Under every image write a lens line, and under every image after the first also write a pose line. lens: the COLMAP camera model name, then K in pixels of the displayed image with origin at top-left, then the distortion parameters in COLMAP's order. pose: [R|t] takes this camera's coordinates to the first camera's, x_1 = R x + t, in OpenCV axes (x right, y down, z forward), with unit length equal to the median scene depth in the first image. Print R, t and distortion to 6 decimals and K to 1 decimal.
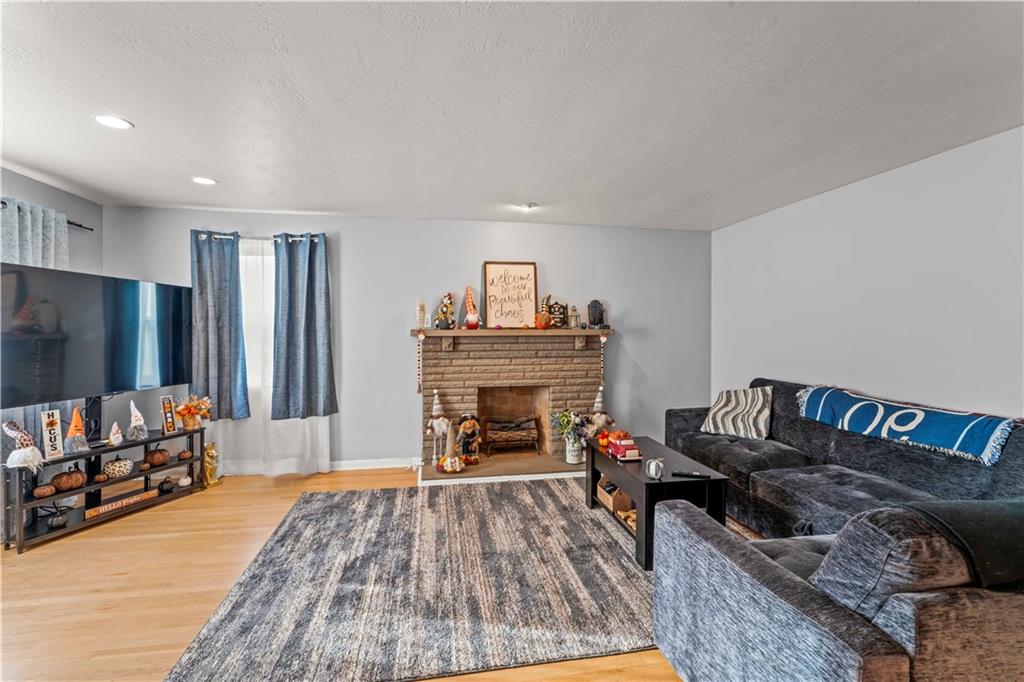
lens RADIAL K [[460.3, 0, 511.2], [0, 460.3, 333.6], [0, 0, 1]] dist [-0.023038, -0.000389]
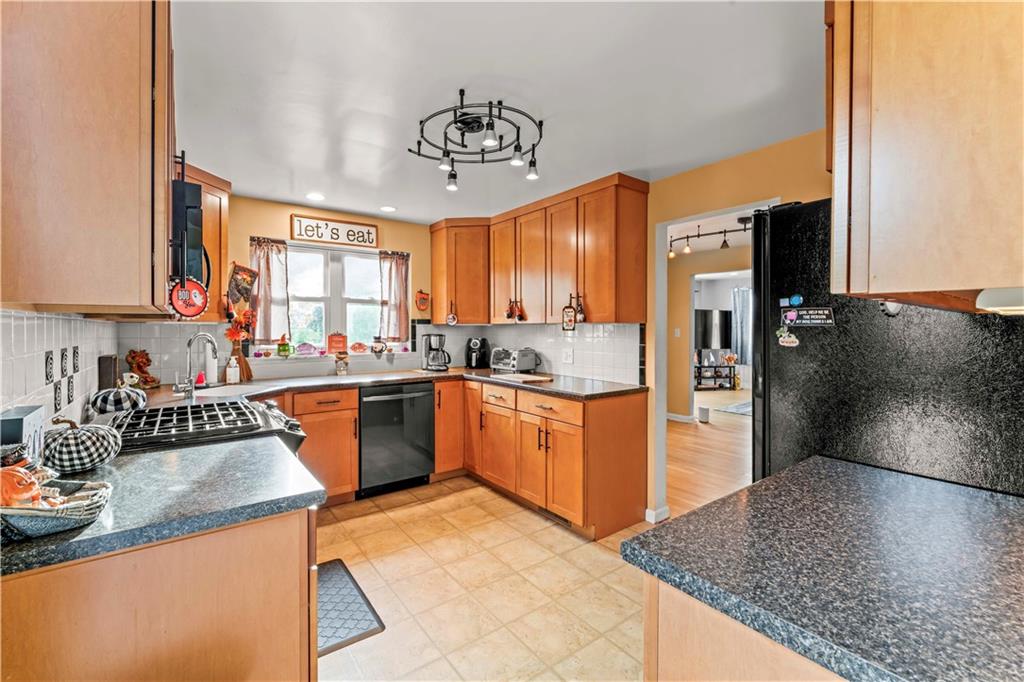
lens RADIAL K [[446.3, 0, 511.3], [0, 446.3, 333.4], [0, 0, 1]] dist [-0.000964, -0.000030]
pose [[0.457379, 0.000760, -0.889272, 1.010619], [-0.009748, 0.999944, -0.004159, 0.050212], [0.889218, 0.010571, 0.457361, -1.306551]]
